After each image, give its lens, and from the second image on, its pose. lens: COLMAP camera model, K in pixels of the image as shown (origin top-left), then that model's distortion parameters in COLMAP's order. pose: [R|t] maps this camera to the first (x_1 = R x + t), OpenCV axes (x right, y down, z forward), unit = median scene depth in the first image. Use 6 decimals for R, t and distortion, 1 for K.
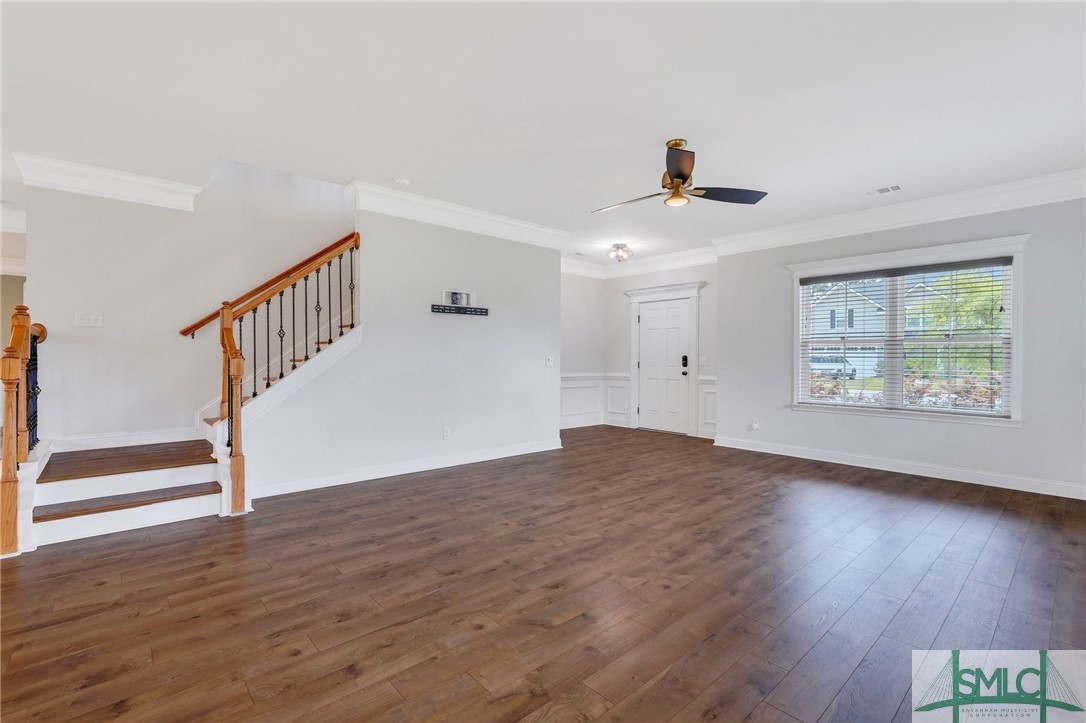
lens RADIAL K [[483.1, 0, 535.6], [0, 483.1, 358.4], [0, 0, 1]] dist [-0.014768, 0.006957]
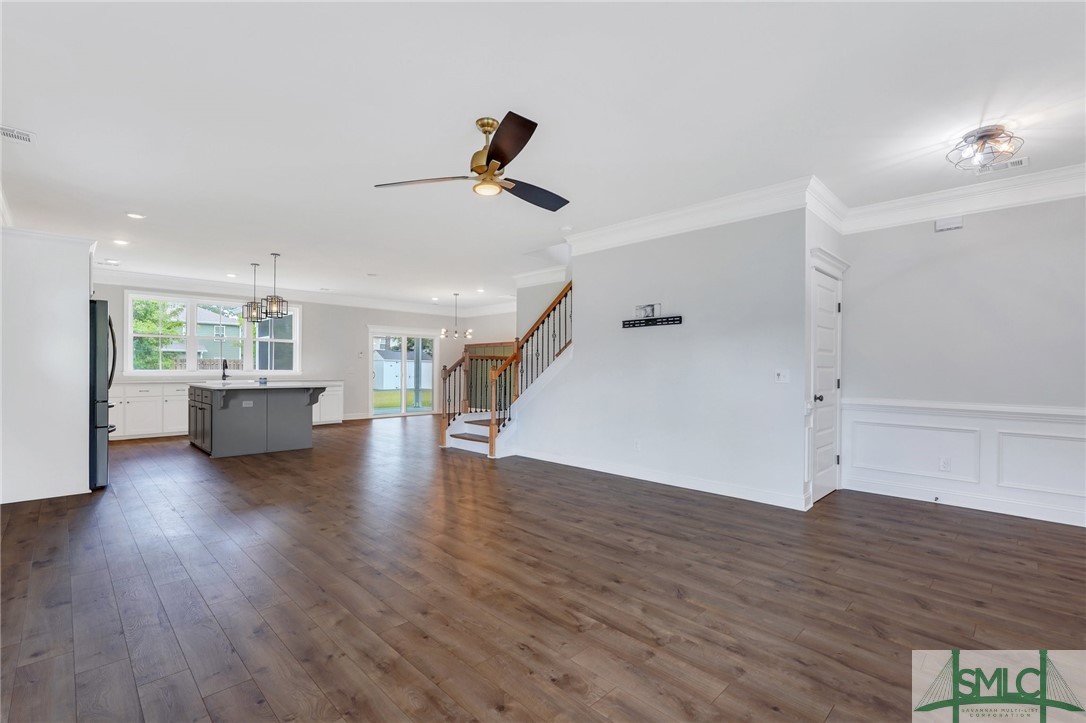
lens RADIAL K [[483.1, 0, 537.5], [0, 483.1, 366.8], [0, 0, 1]] dist [-0.014768, 0.006957]
pose [[0.062982, -0.010439, -0.997960, 1.007618], [-0.008220, 0.999906, -0.010978, 0.003856], [0.997981, 0.008894, 0.062890, 0.894645]]
